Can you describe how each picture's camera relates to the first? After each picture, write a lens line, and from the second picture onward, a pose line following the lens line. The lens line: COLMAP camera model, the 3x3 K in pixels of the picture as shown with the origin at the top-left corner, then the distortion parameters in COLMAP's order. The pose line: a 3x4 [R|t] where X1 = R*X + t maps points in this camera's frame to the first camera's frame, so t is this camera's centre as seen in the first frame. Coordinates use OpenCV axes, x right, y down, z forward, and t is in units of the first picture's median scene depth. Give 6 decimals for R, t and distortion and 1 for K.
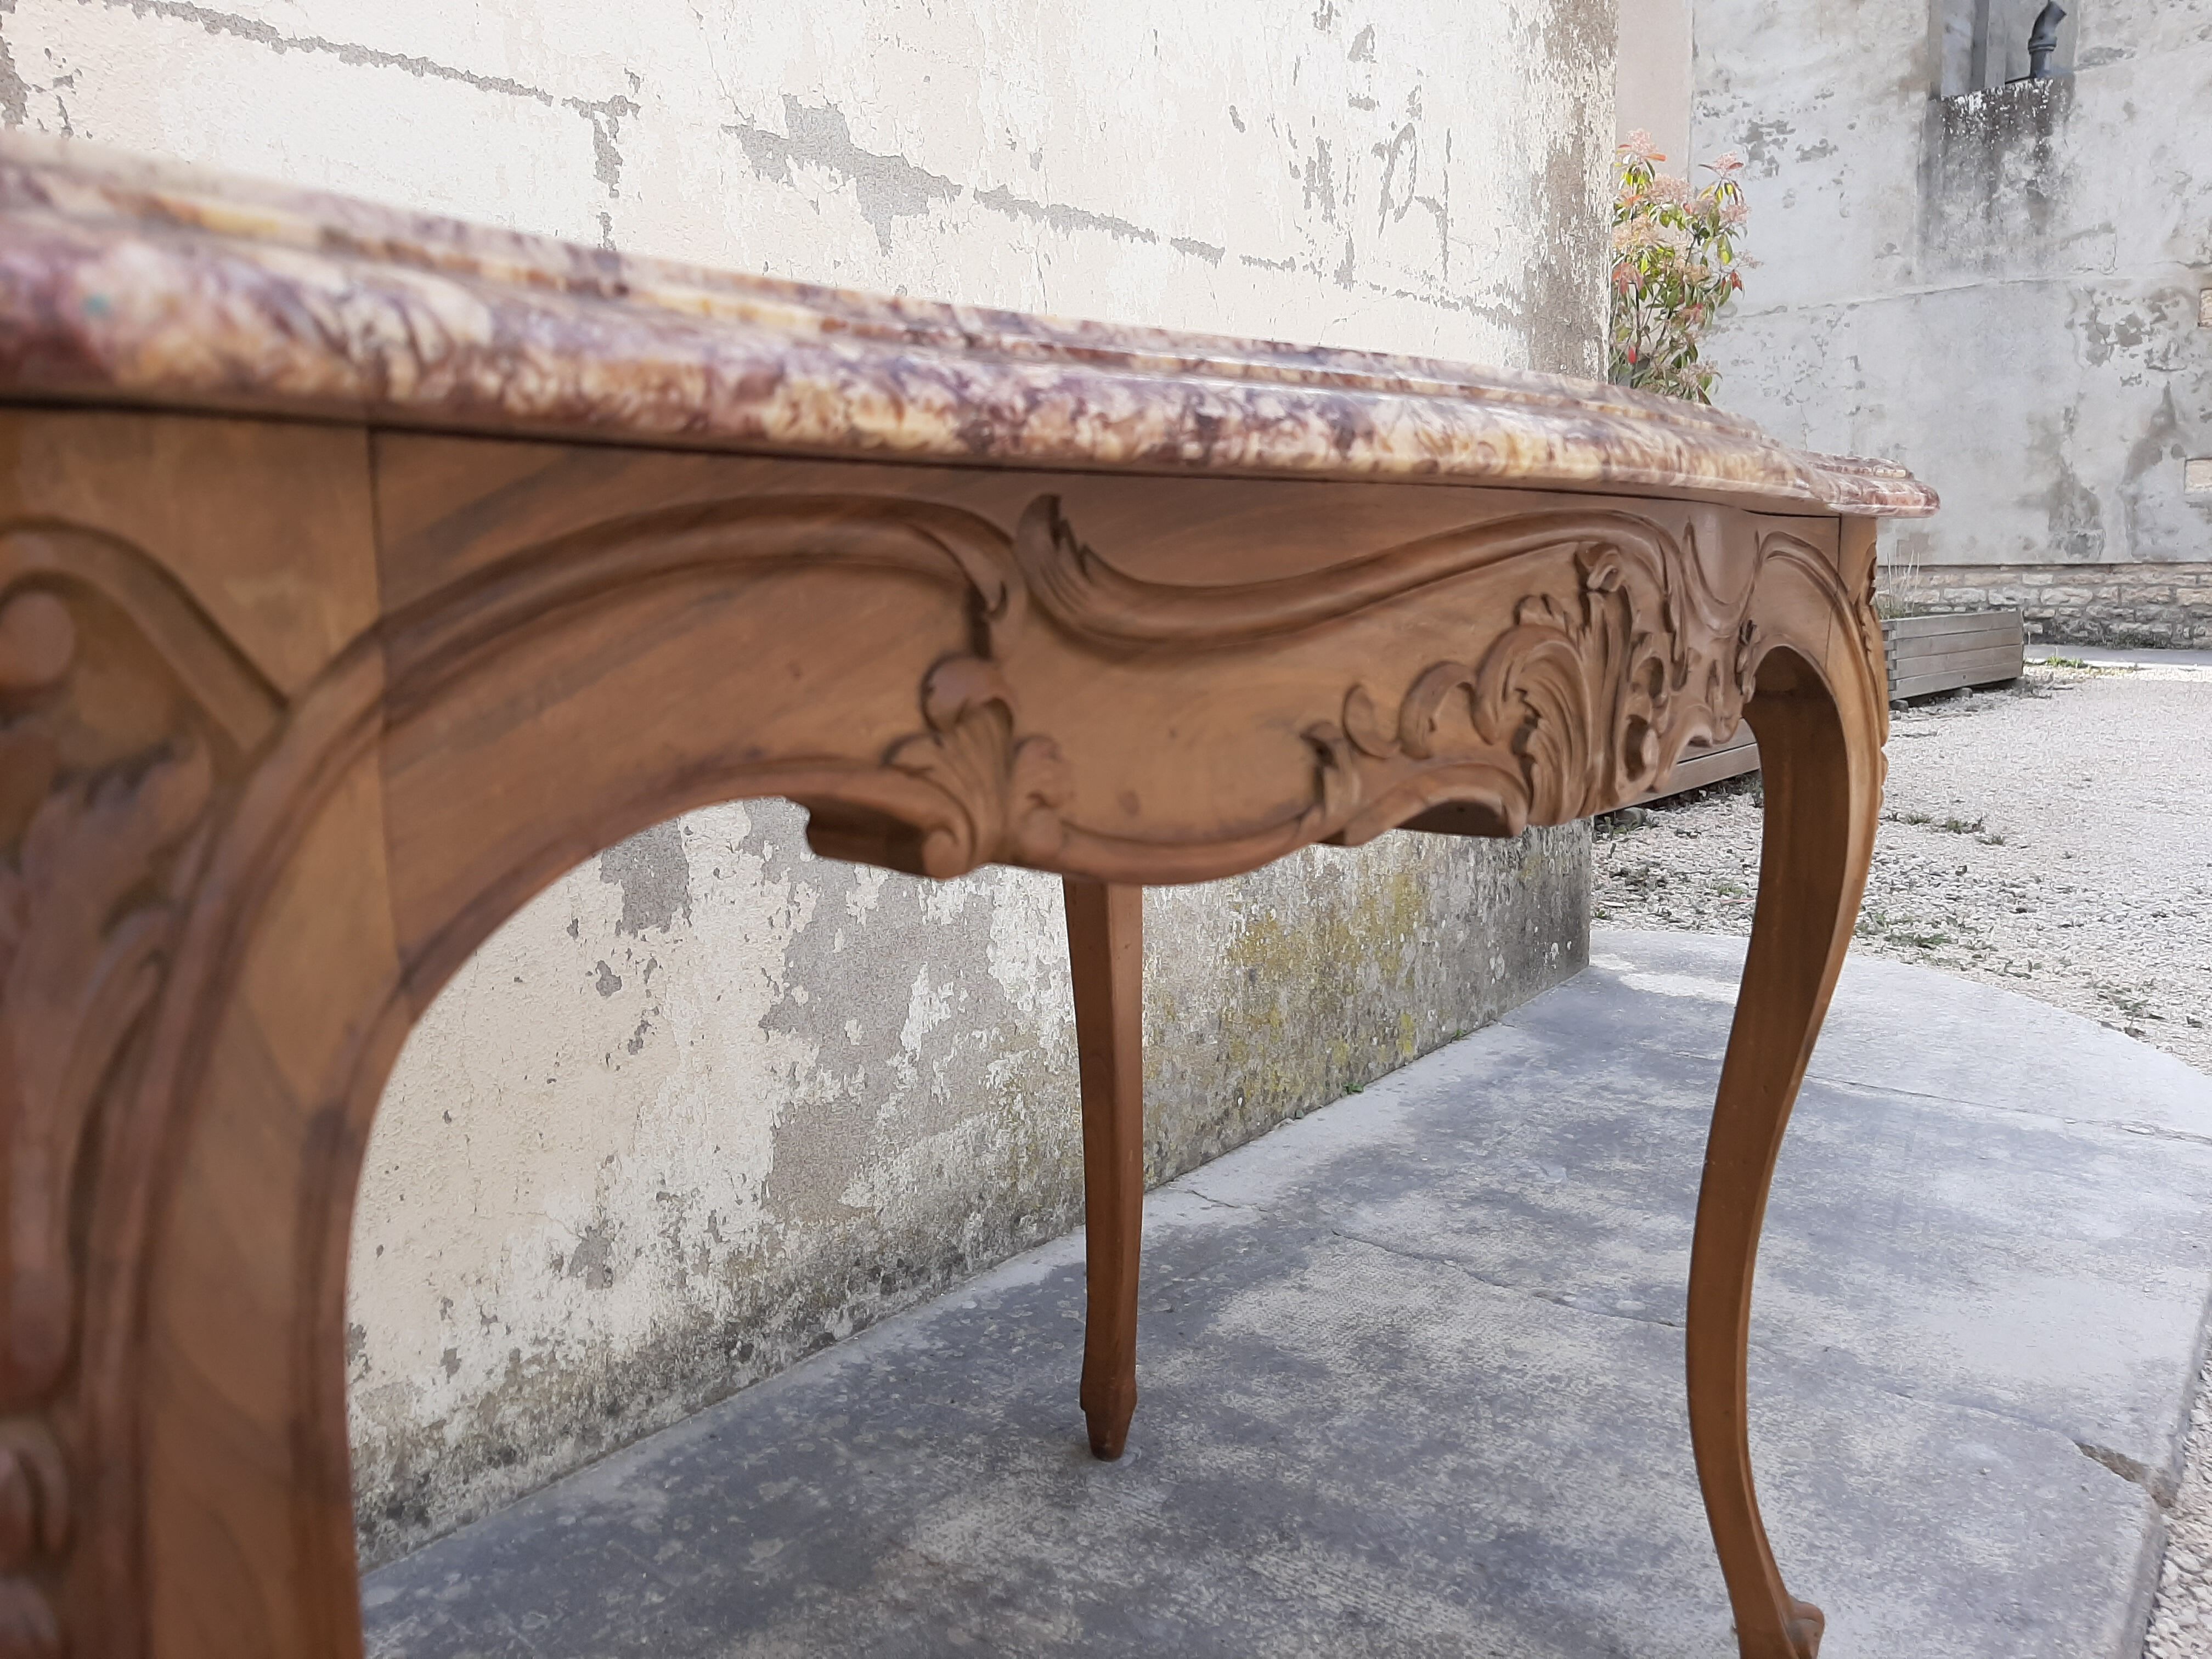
lens RADIAL K [[1675.1, 0, 1074.0], [0, 1675.1, 818.4], [0, 0, 1]] dist [0.049152, -0.131464]
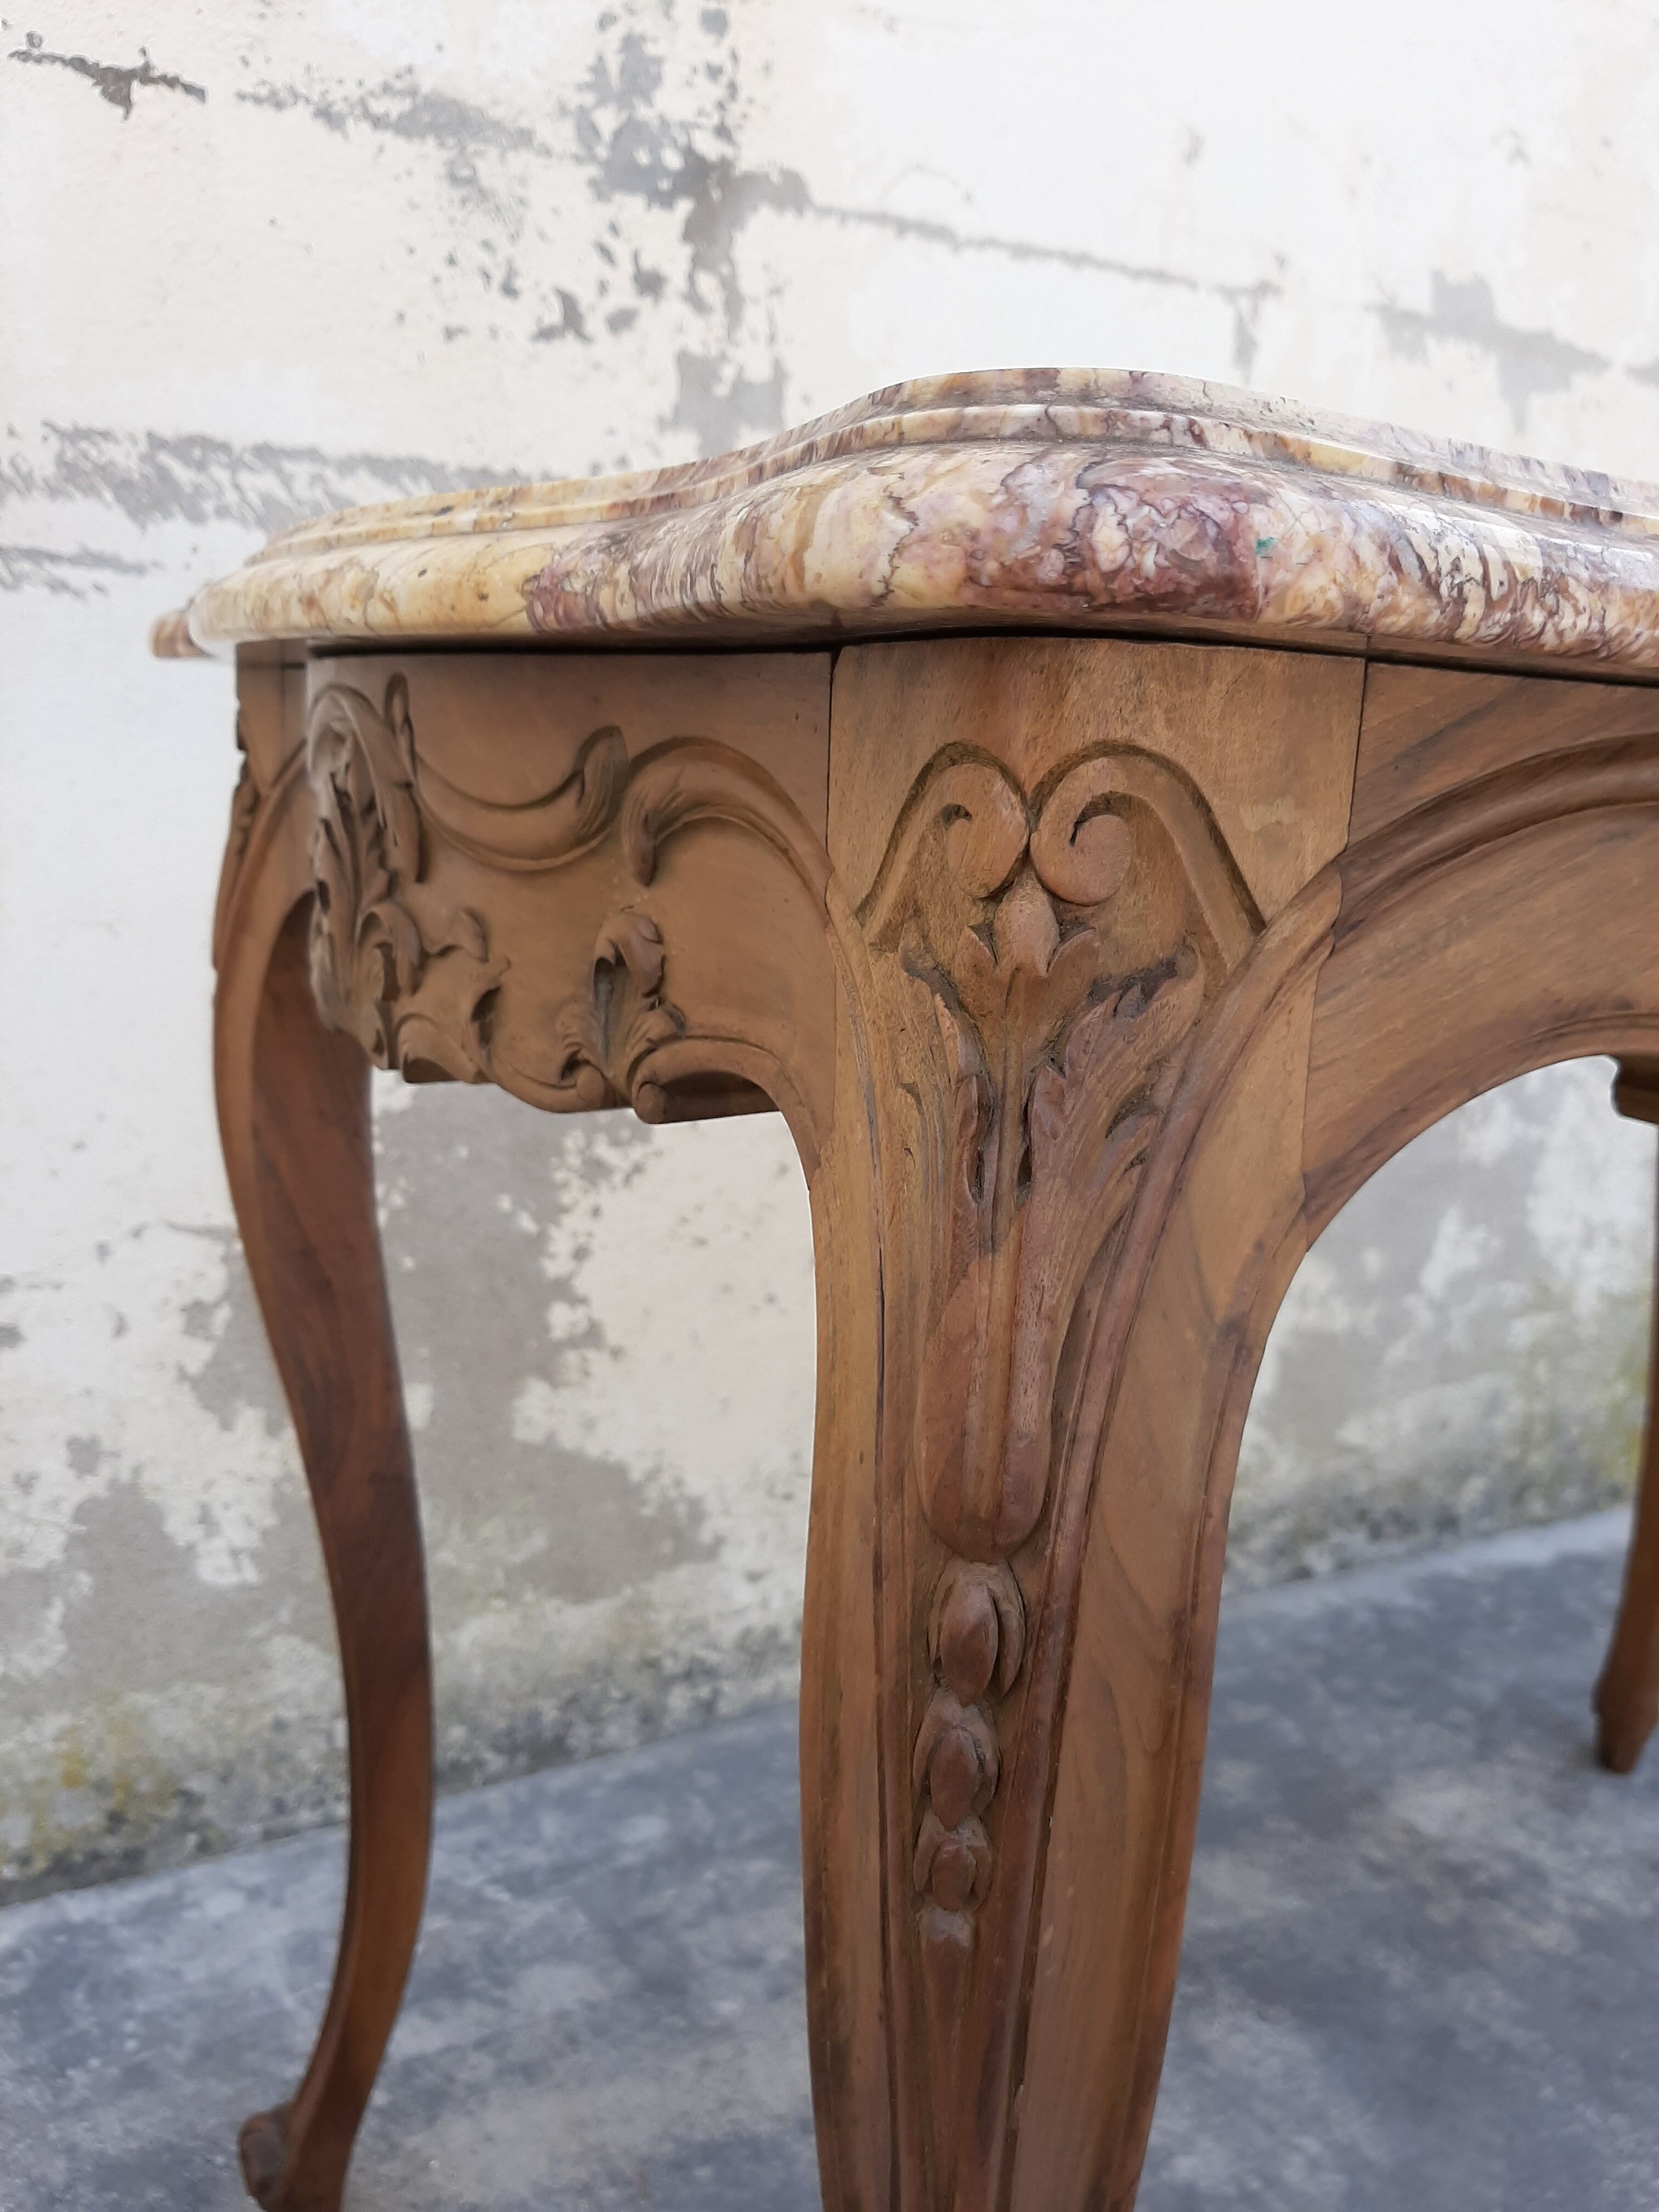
lens RADIAL K [[1712.7, 0, 825.5], [0, 1712.7, 1064.9], [0, 0, 1]] dist [0.027911, -0.111847]
pose [[0.911502, 0.117942, -0.394023, -0.044282], [-0.106015, 0.993005, 0.051986, -0.001667], [0.397398, -0.005613, 0.917629, -0.010587]]
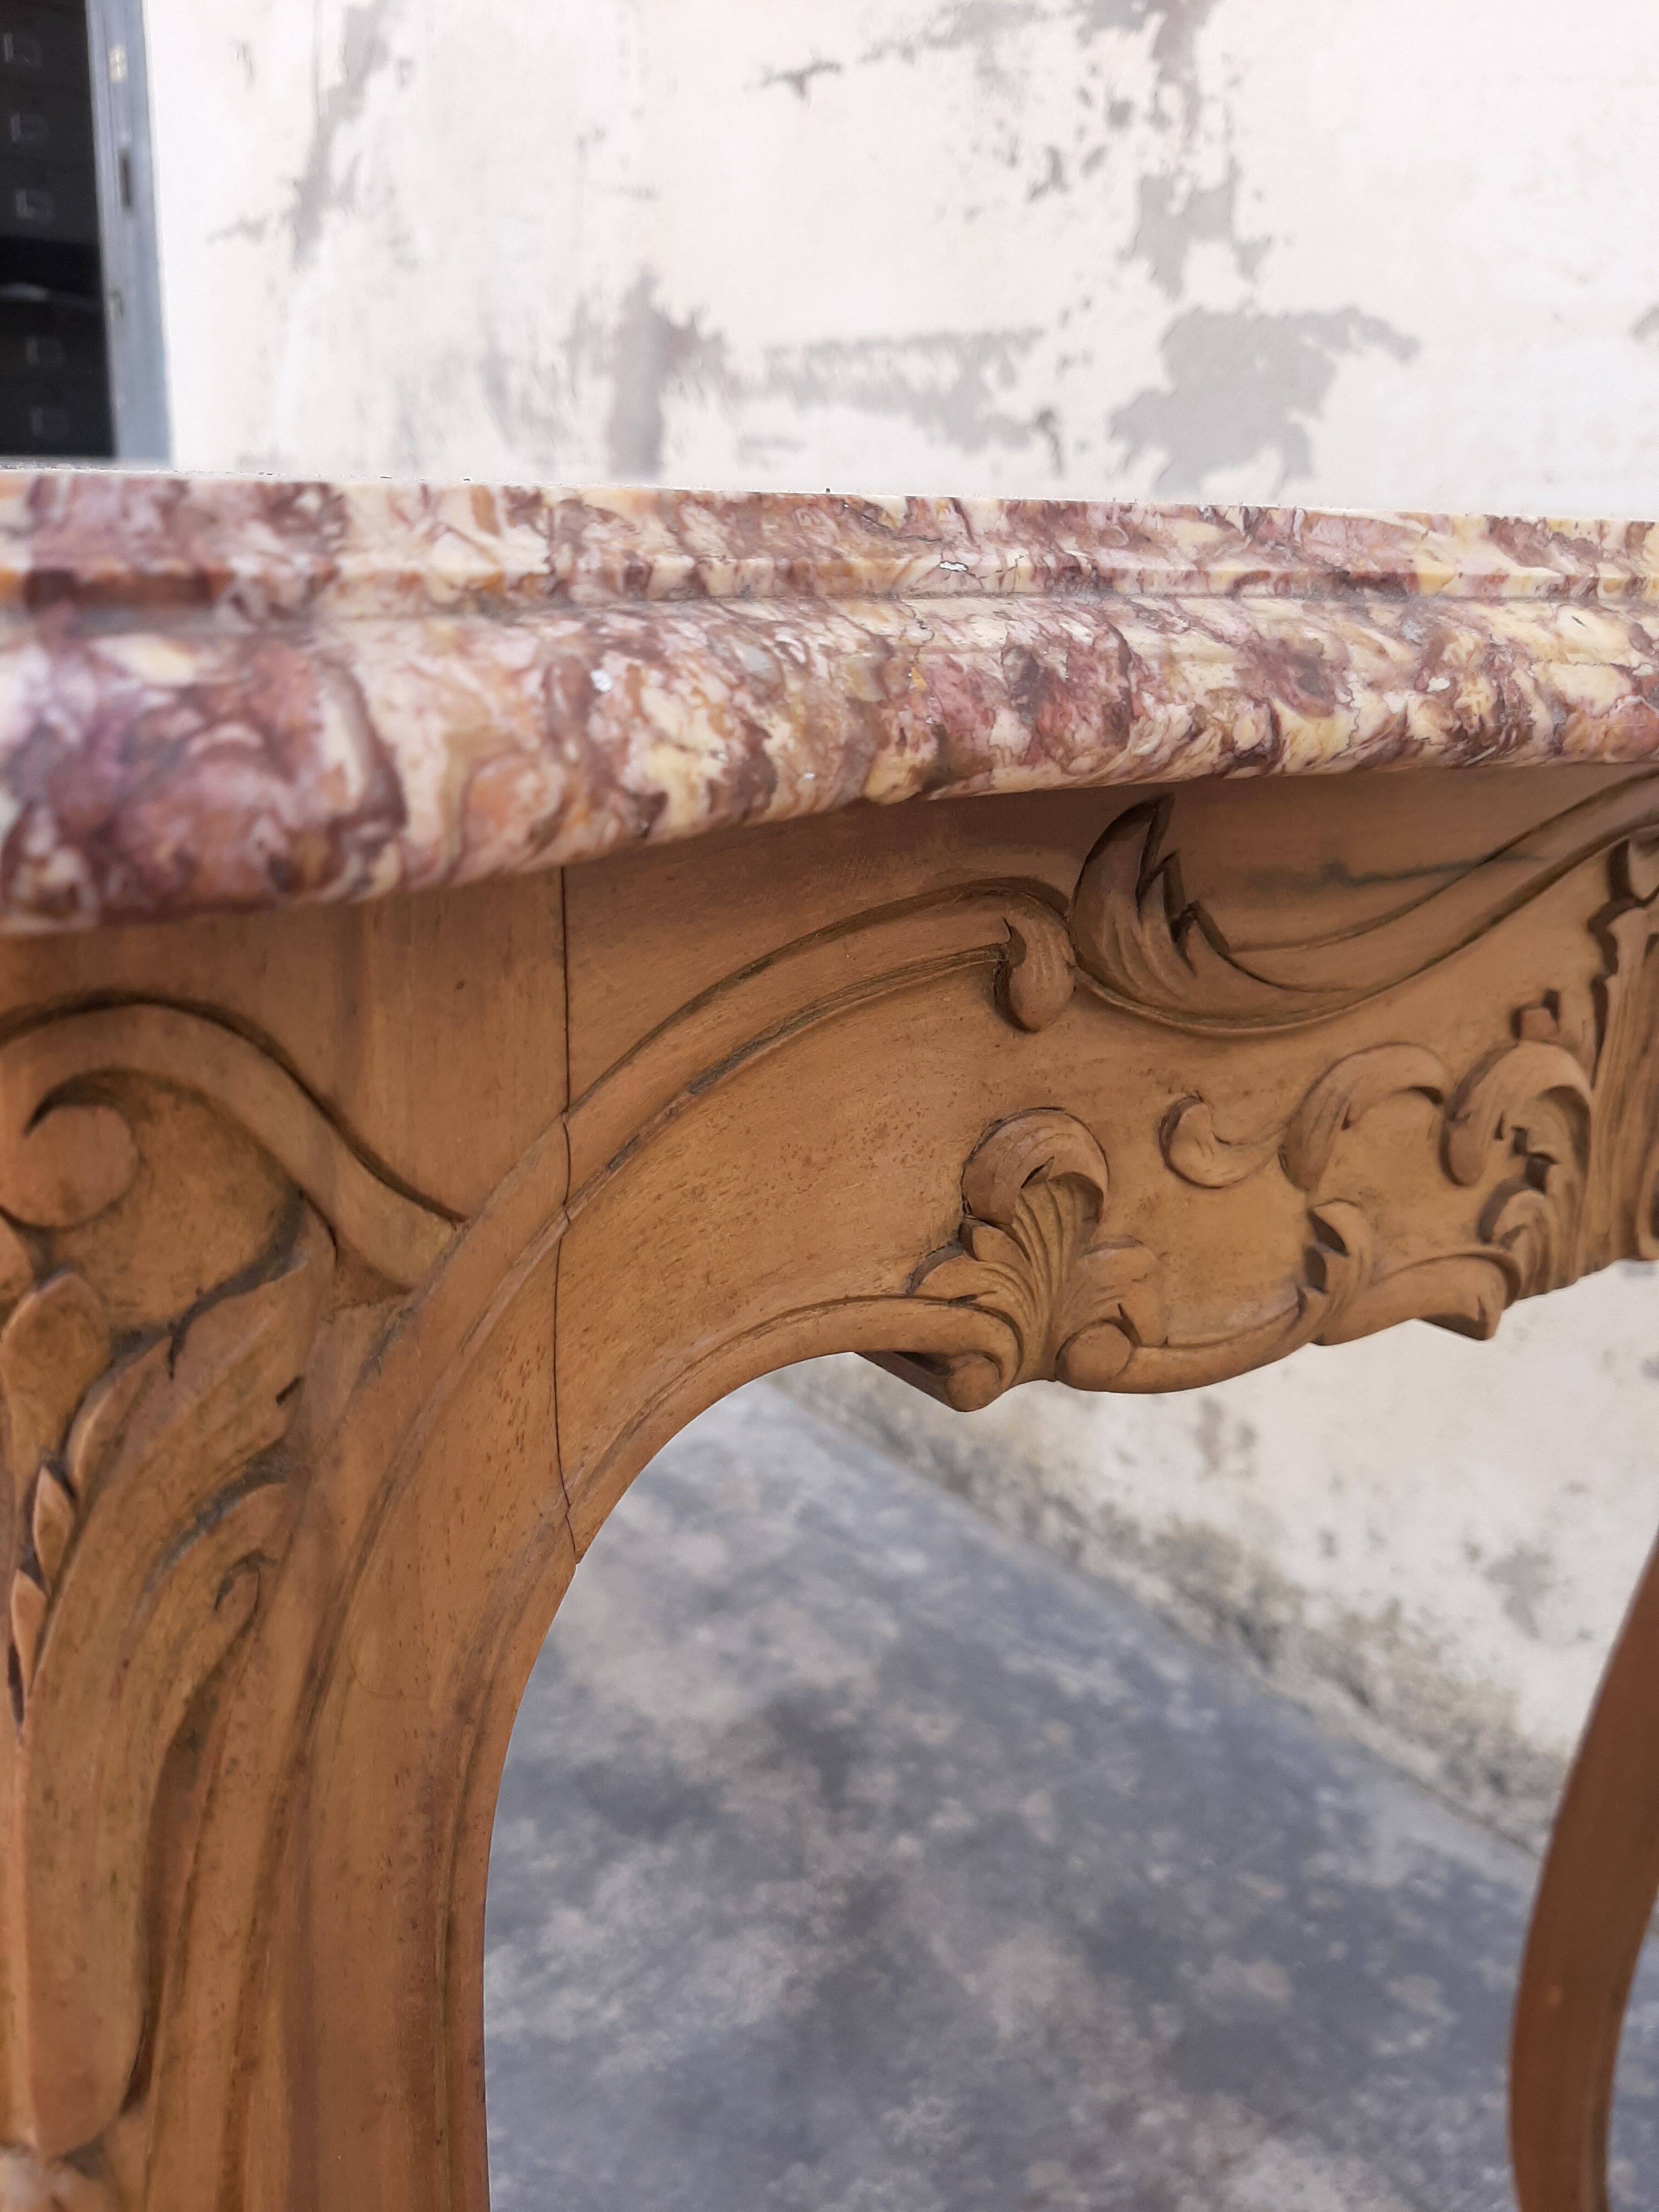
lens RADIAL K [[1712.7, 0, 825.5], [0, 1712.7, 1064.9], [0, 0, 1]] dist [0.027911, -0.111847]
pose [[-0.193161, 0.306065, -0.932209, 0.346501], [-0.181754, 0.922496, 0.340538, -0.129064], [0.964186, 0.235212, -0.122561, 0.642304]]
